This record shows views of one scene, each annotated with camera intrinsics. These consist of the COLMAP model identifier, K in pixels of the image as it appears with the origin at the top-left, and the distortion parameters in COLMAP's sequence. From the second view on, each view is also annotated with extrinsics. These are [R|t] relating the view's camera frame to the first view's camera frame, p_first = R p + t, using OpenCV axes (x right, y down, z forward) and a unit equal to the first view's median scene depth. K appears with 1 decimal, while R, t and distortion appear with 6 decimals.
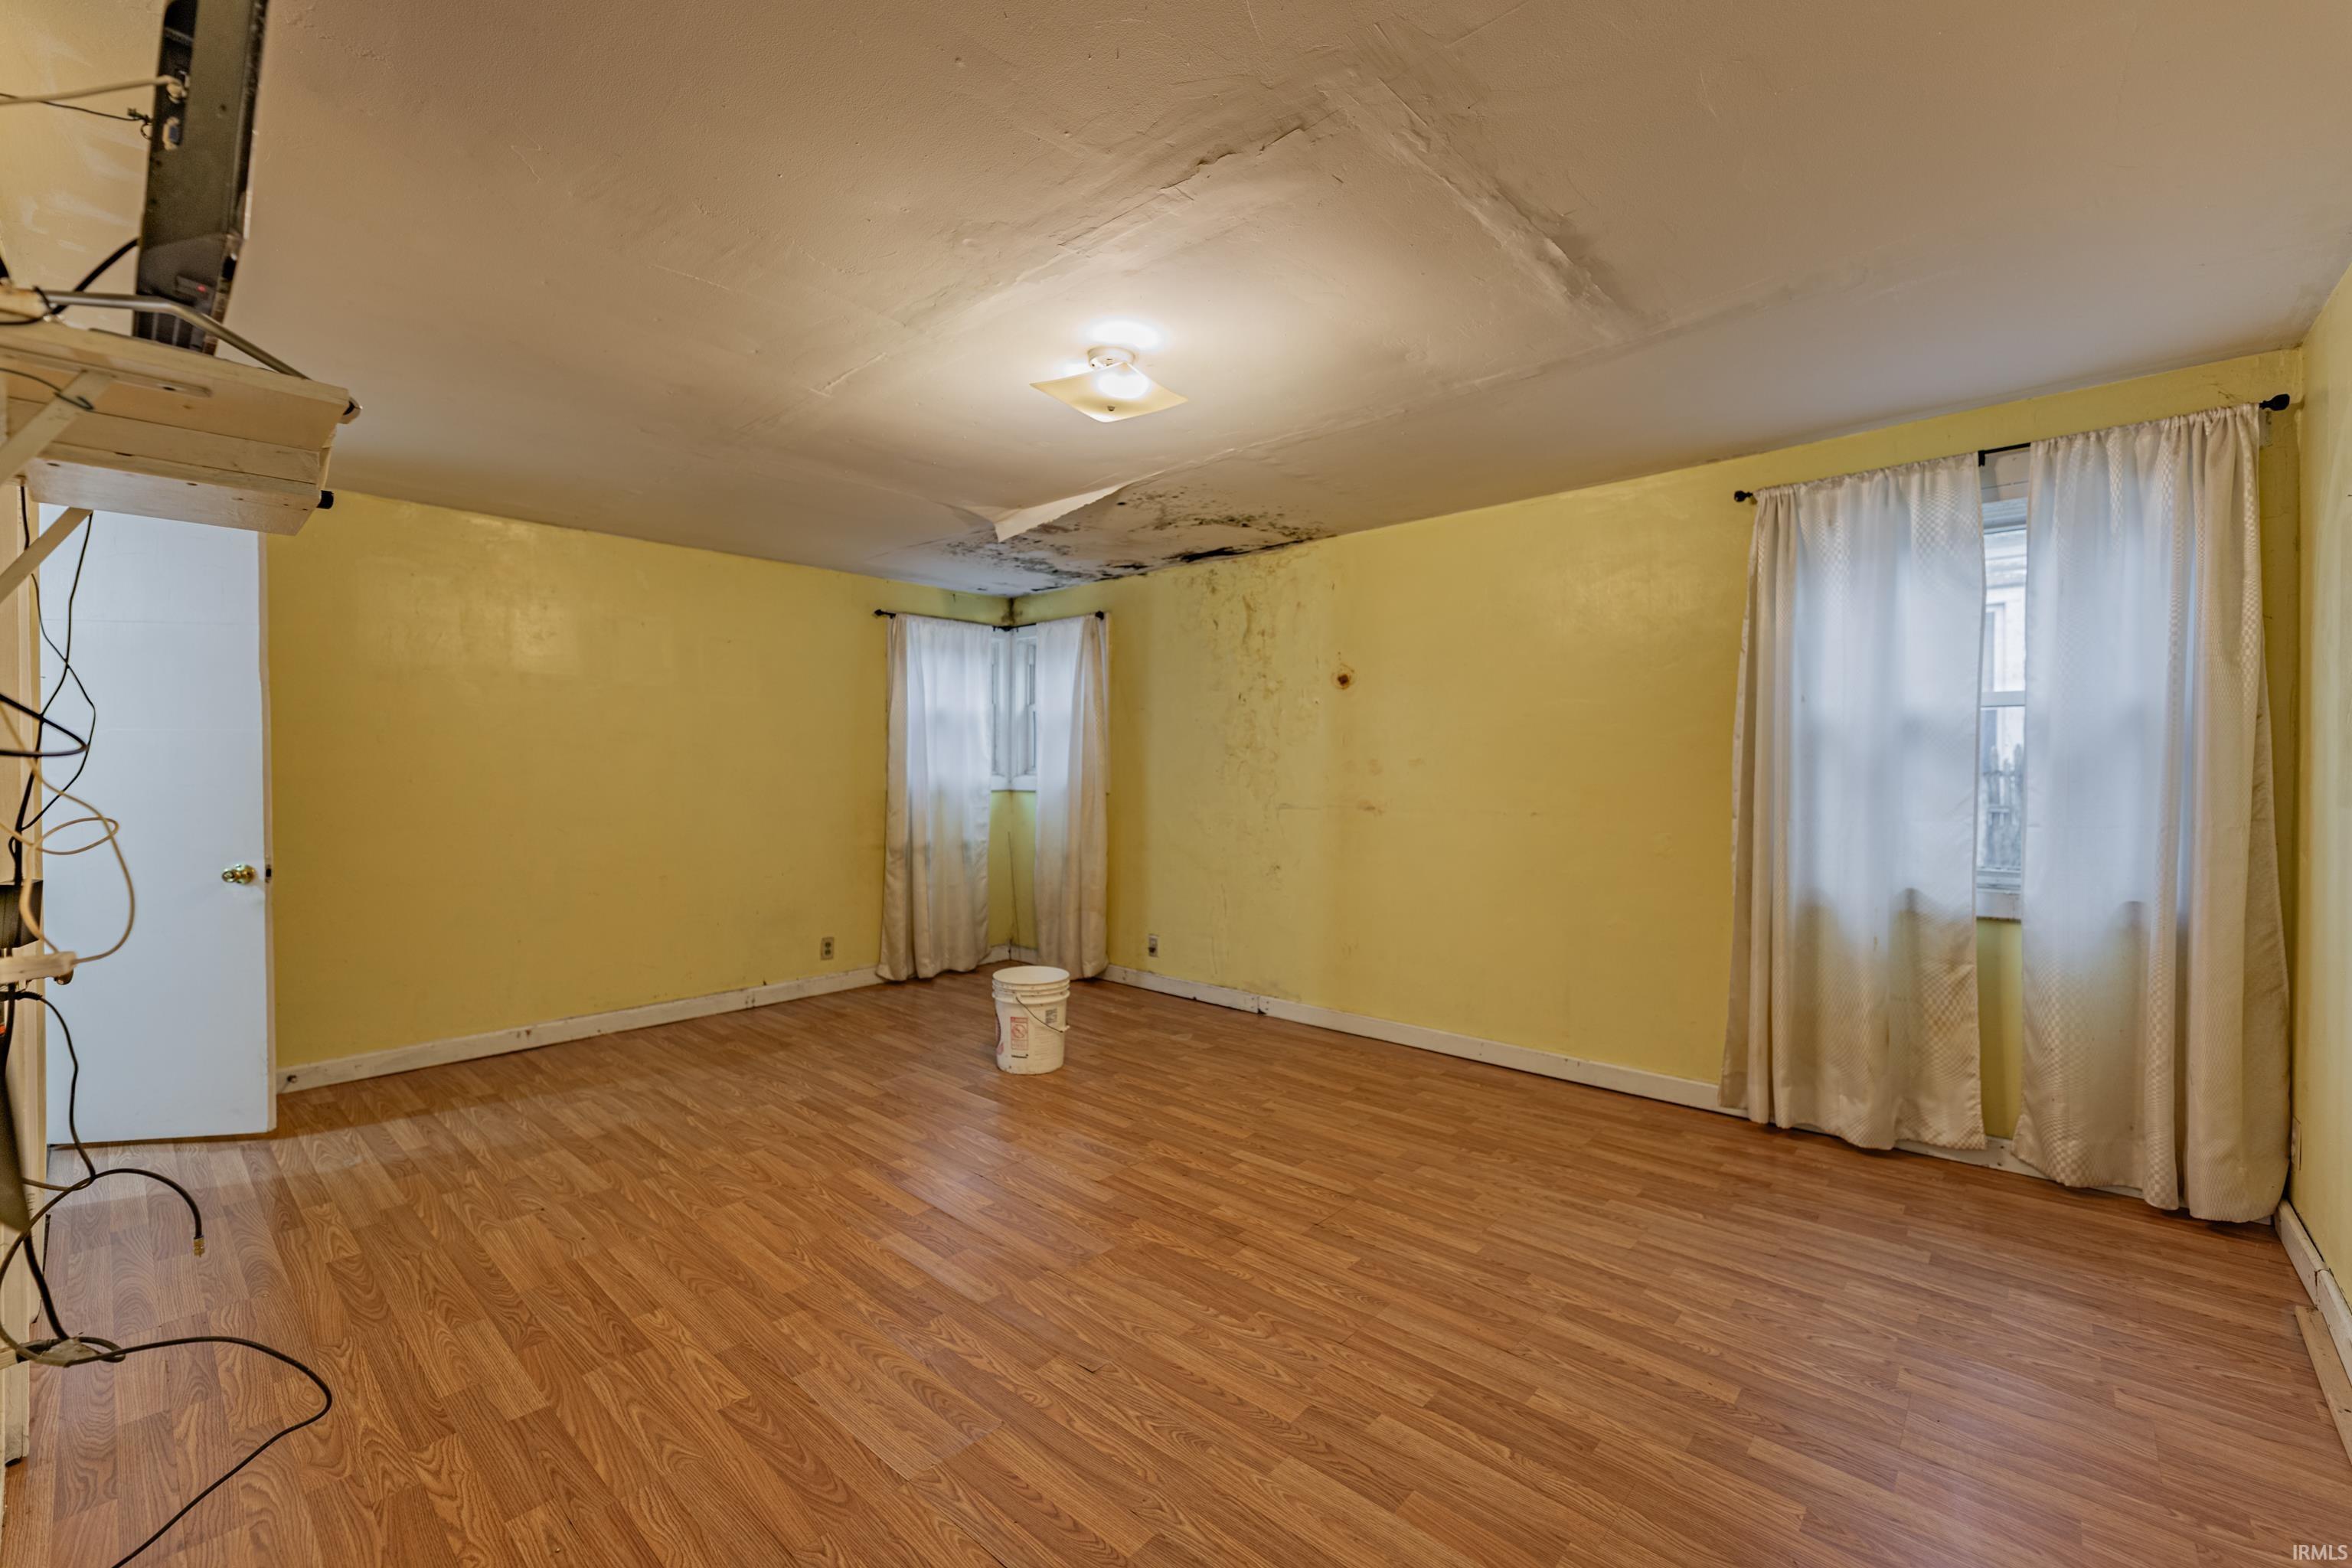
lens RADIAL K [[949.9, 0, 1155.2], [0, 949.9, 783.6], [0, 0, 1]] dist [0.006523, 0.000021]
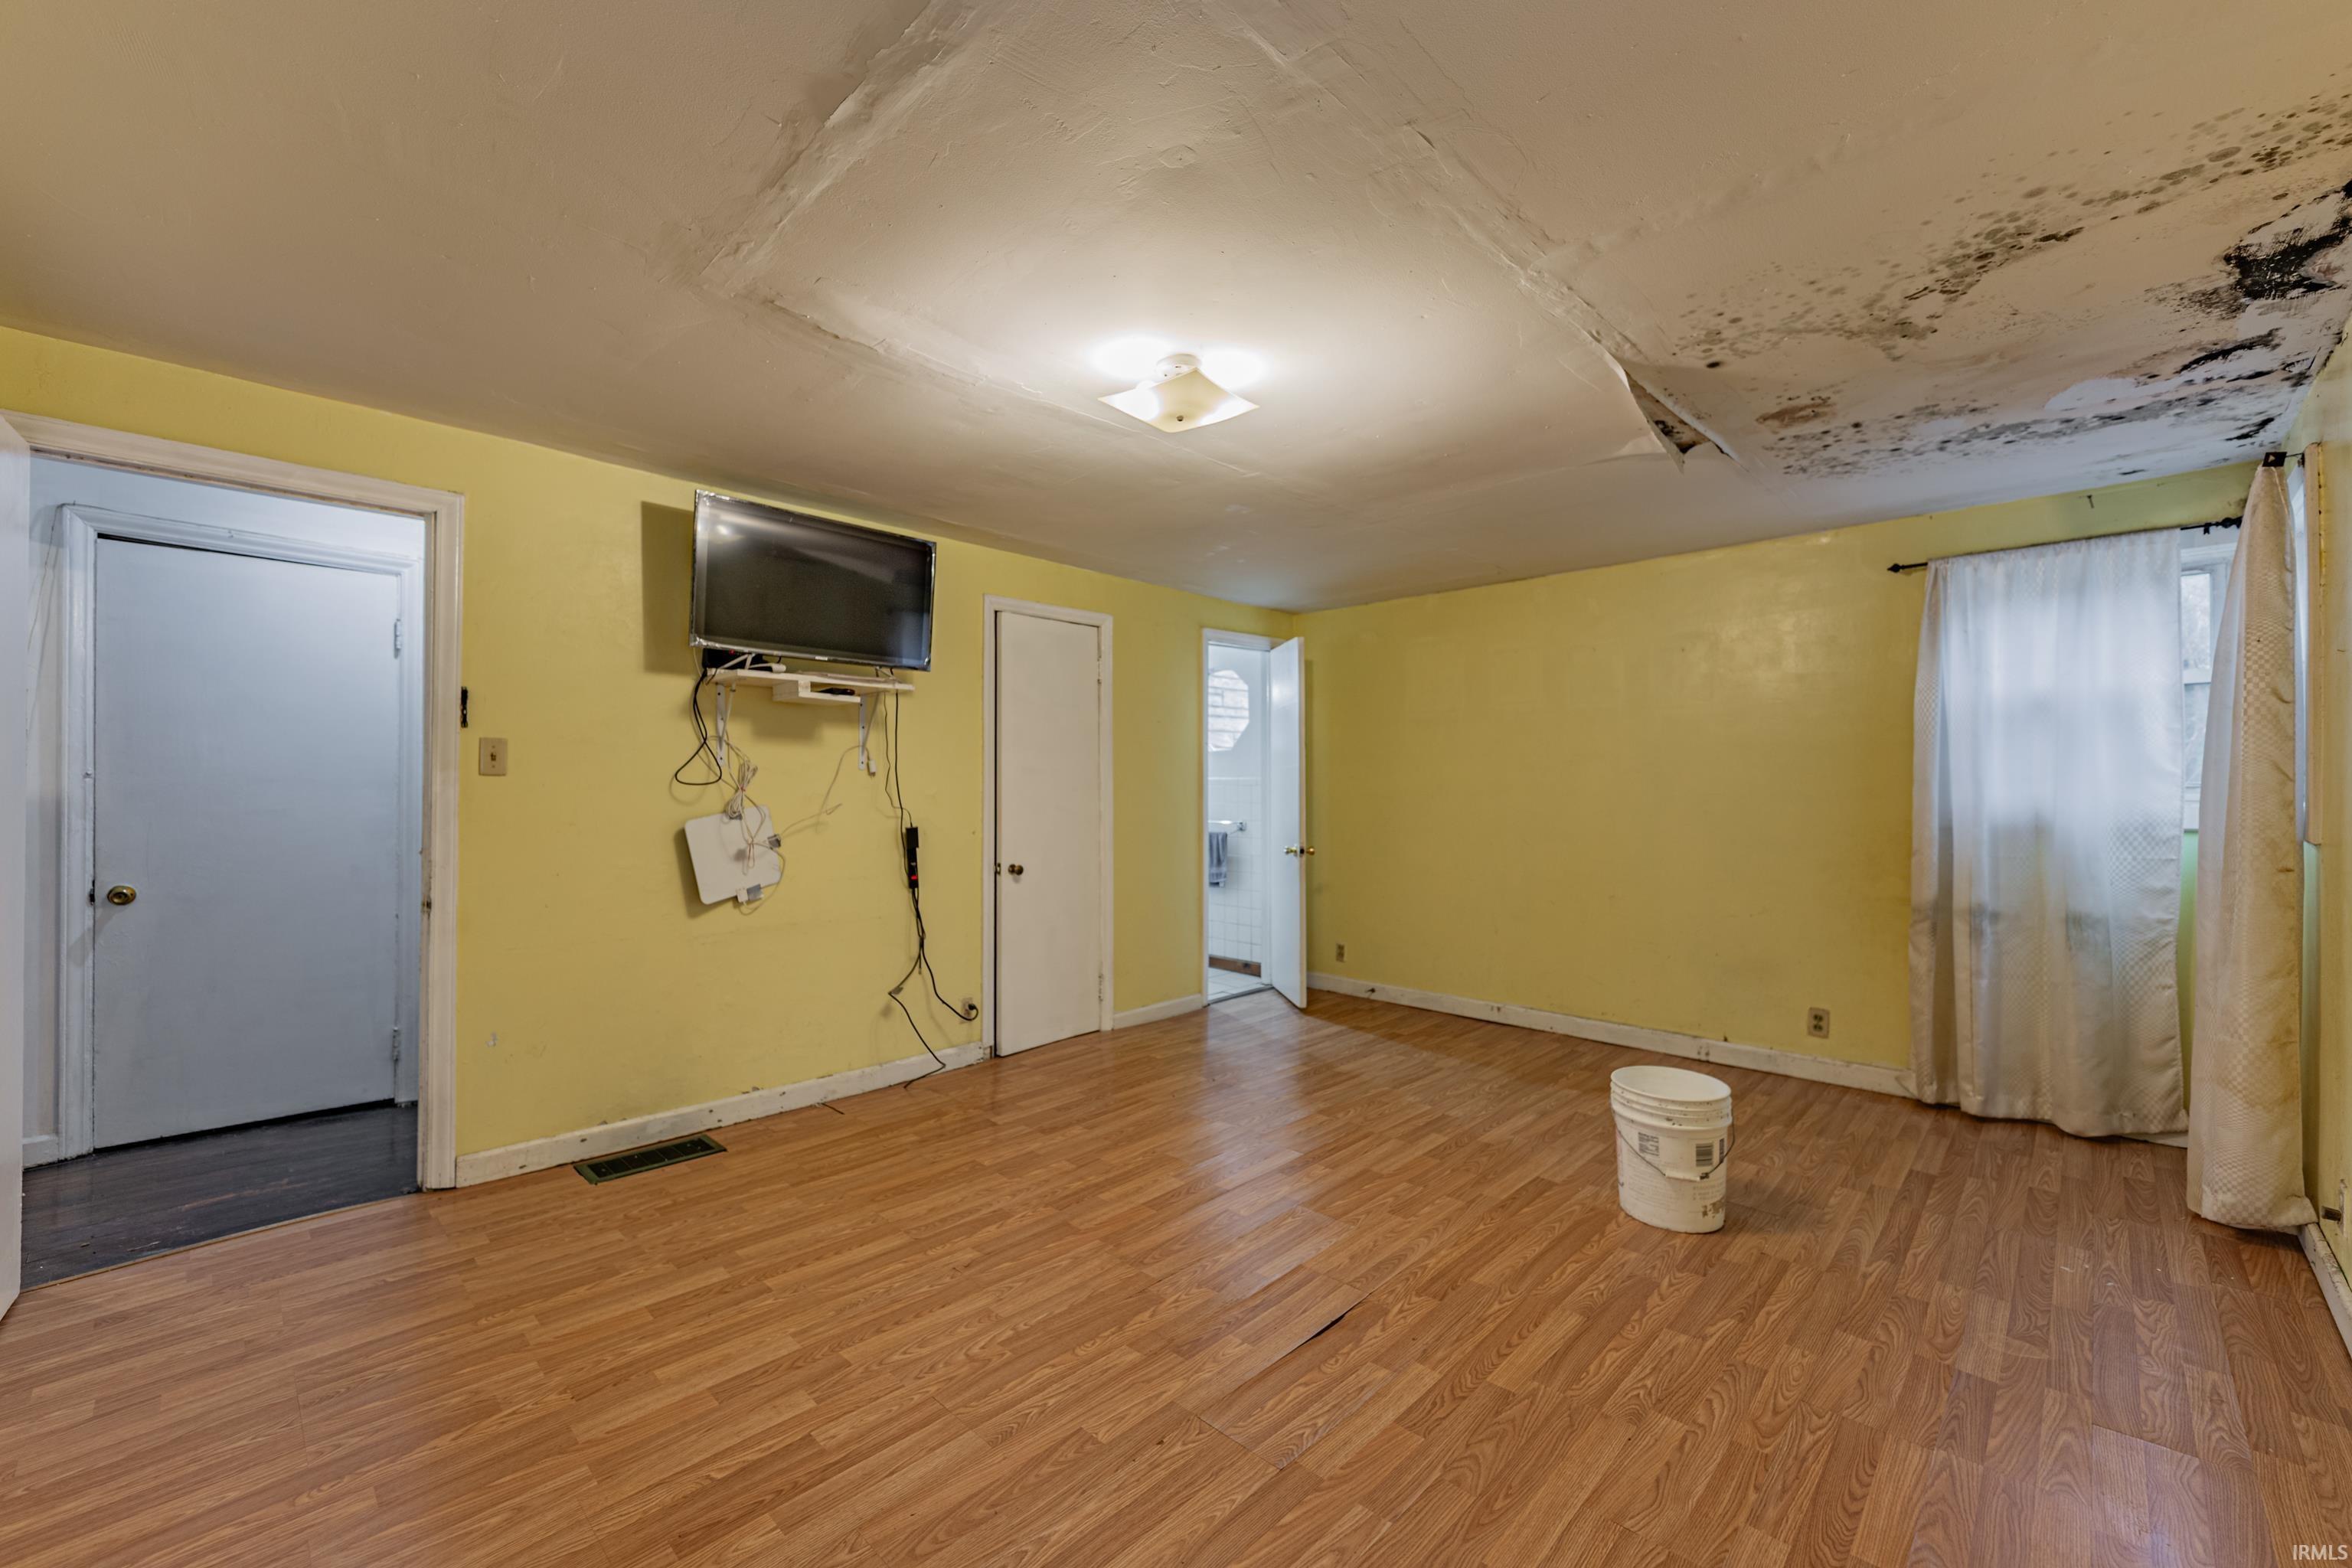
lens RADIAL K [[949.9, 0, 1155.0], [0, 949.9, 783.6], [0, 0, 1]] dist [0.006523, 0.000021]
pose [[-0.034656, -0.004863, -0.999387, 0.712953], [-0.016166, 0.999860, -0.004305, -0.012584], [0.999269, 0.016007, -0.034730, 0.780796]]
